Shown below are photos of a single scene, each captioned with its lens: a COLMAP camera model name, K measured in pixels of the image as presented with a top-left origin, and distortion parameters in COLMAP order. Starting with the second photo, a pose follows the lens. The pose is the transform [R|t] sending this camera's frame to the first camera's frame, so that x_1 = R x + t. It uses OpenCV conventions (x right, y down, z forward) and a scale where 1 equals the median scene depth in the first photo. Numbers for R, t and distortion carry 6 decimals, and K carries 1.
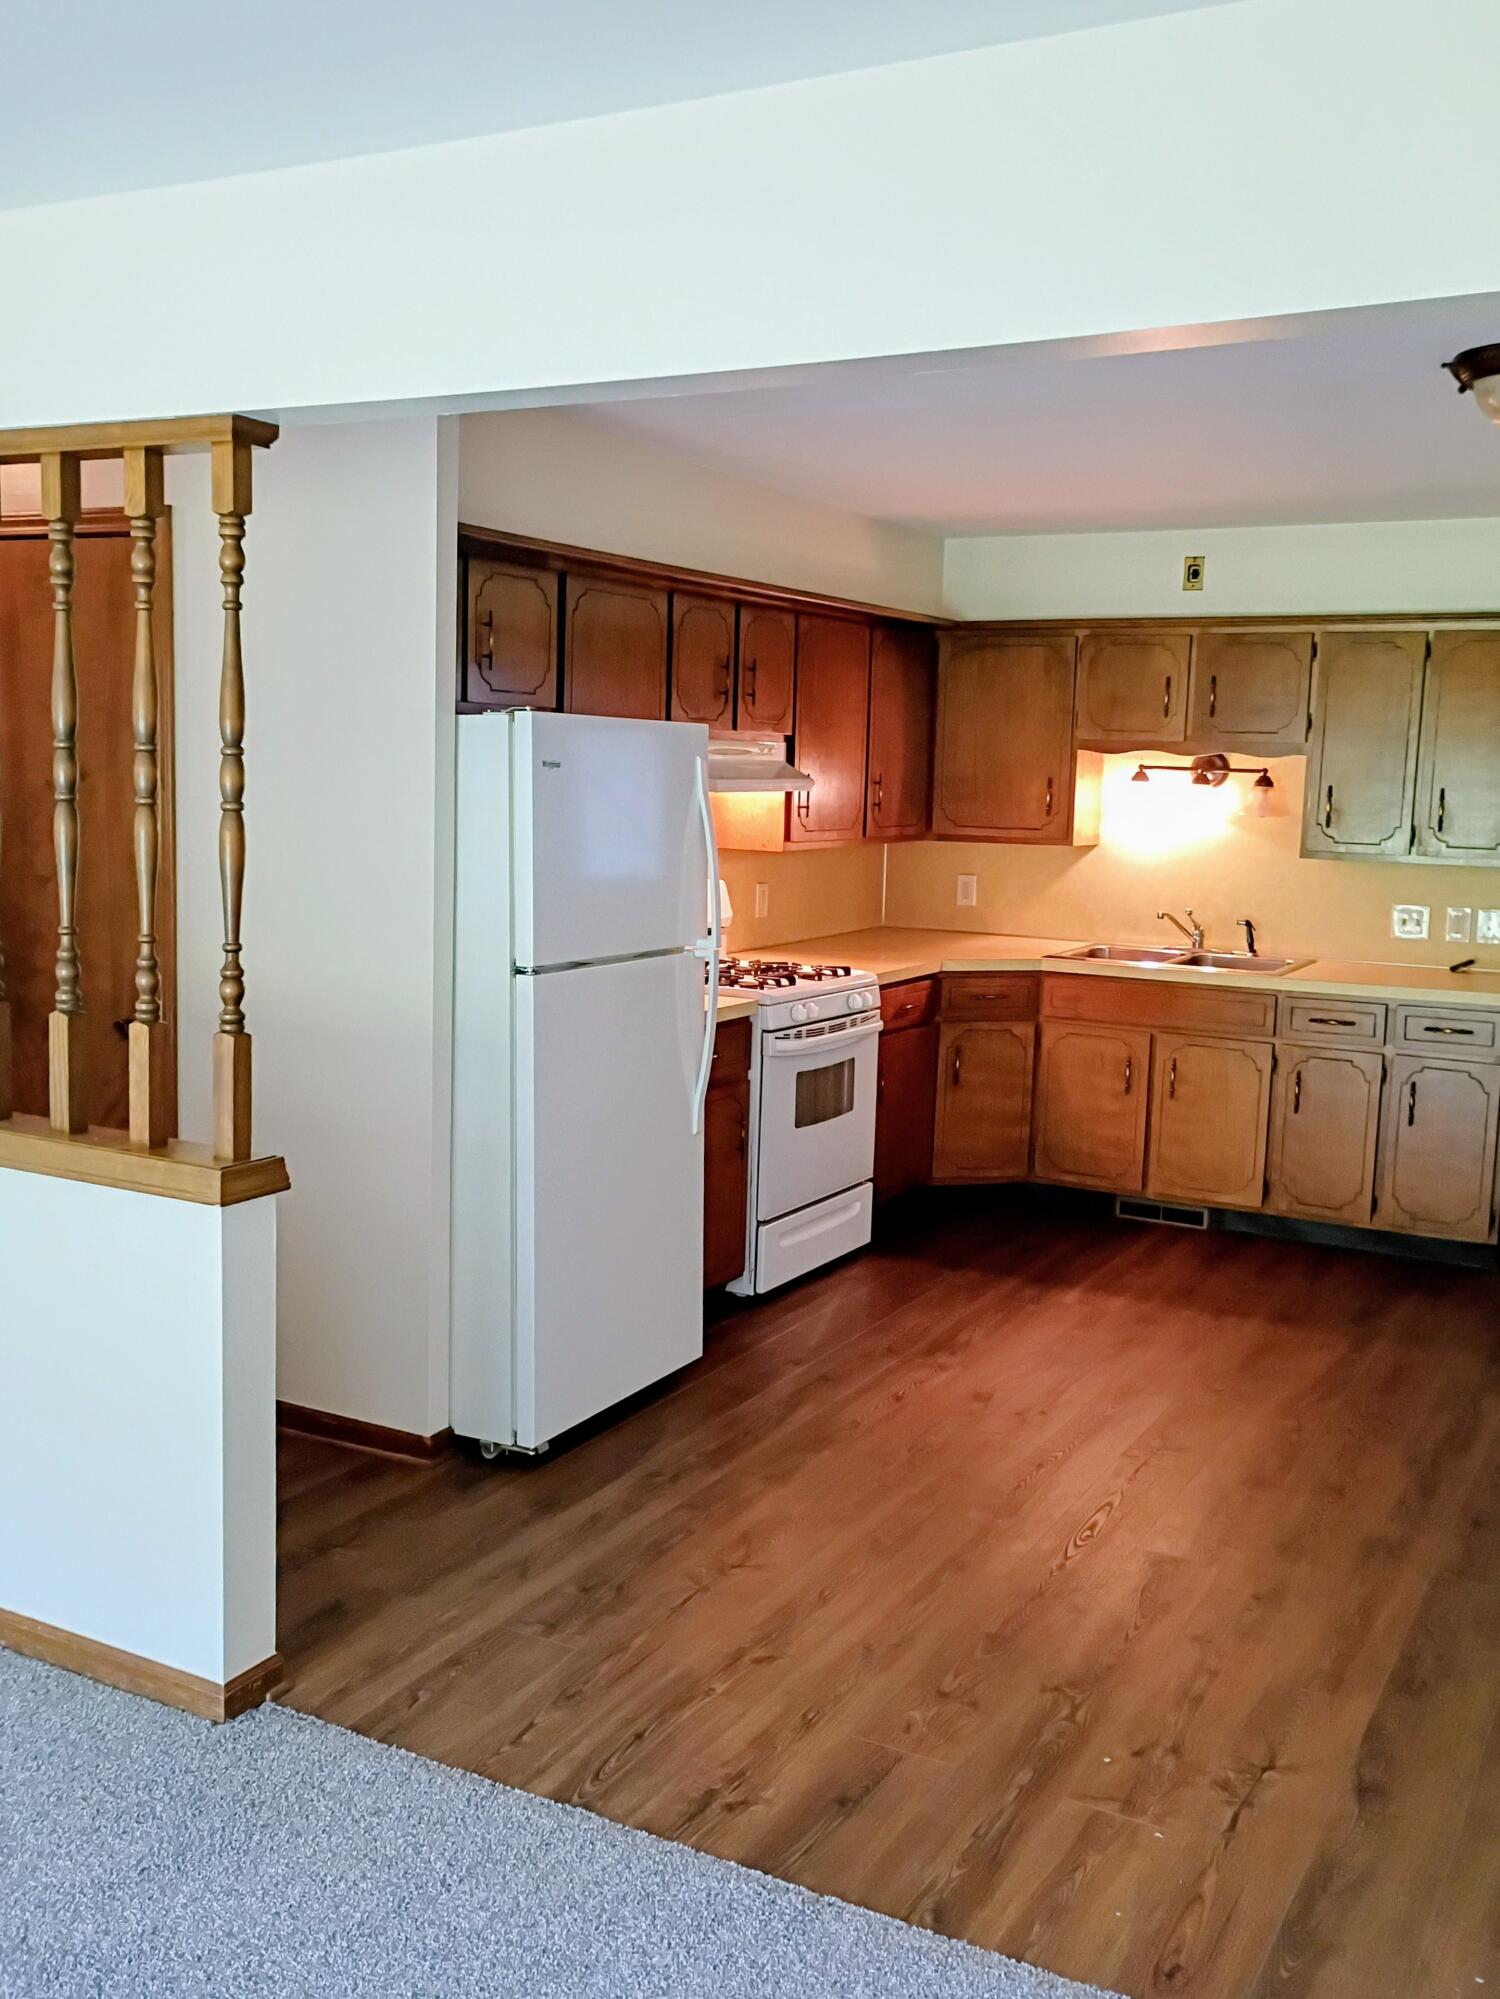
lens RADIAL K [[1866.2, 0, 764.8], [0, 1866.2, 990.1], [0, 0, 1]] dist [0.050231, 0.000000]
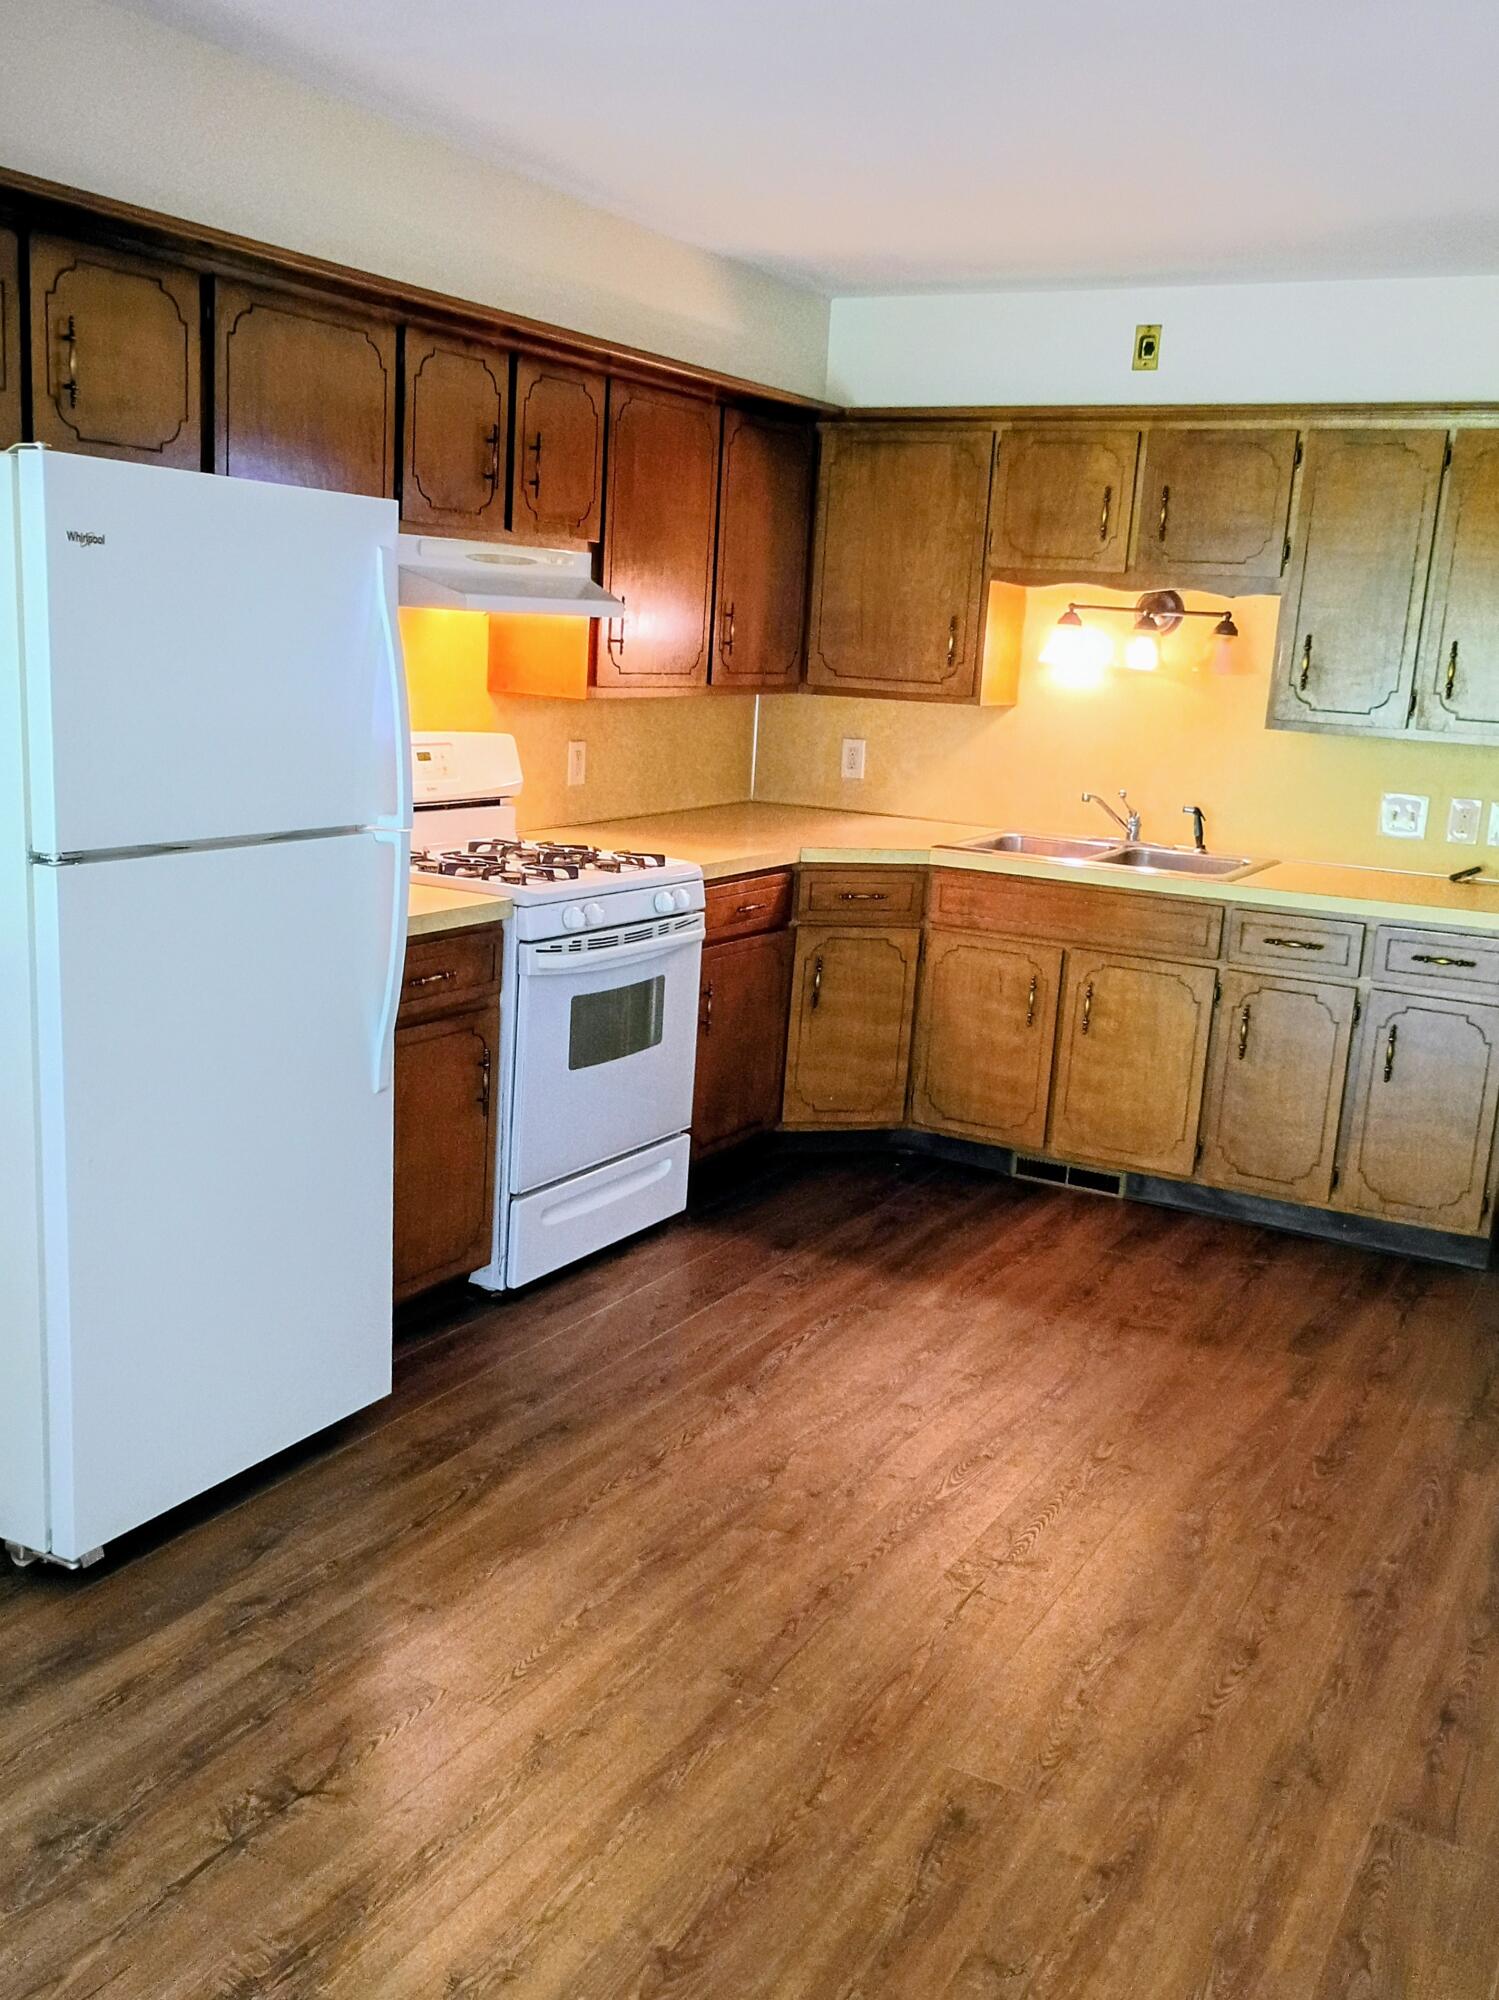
lens RADIAL K [[1867.1, 0, 754.5], [0, 1867.1, 1003.3], [0, 0, 1]] dist [0.050231, 0.000000]
pose [[0.999572, 0.029246, 0.001041, 0.086780], [-0.029237, 0.996461, 0.078809, -0.013826], [0.001268, -0.078806, 0.996889, 0.245667]]
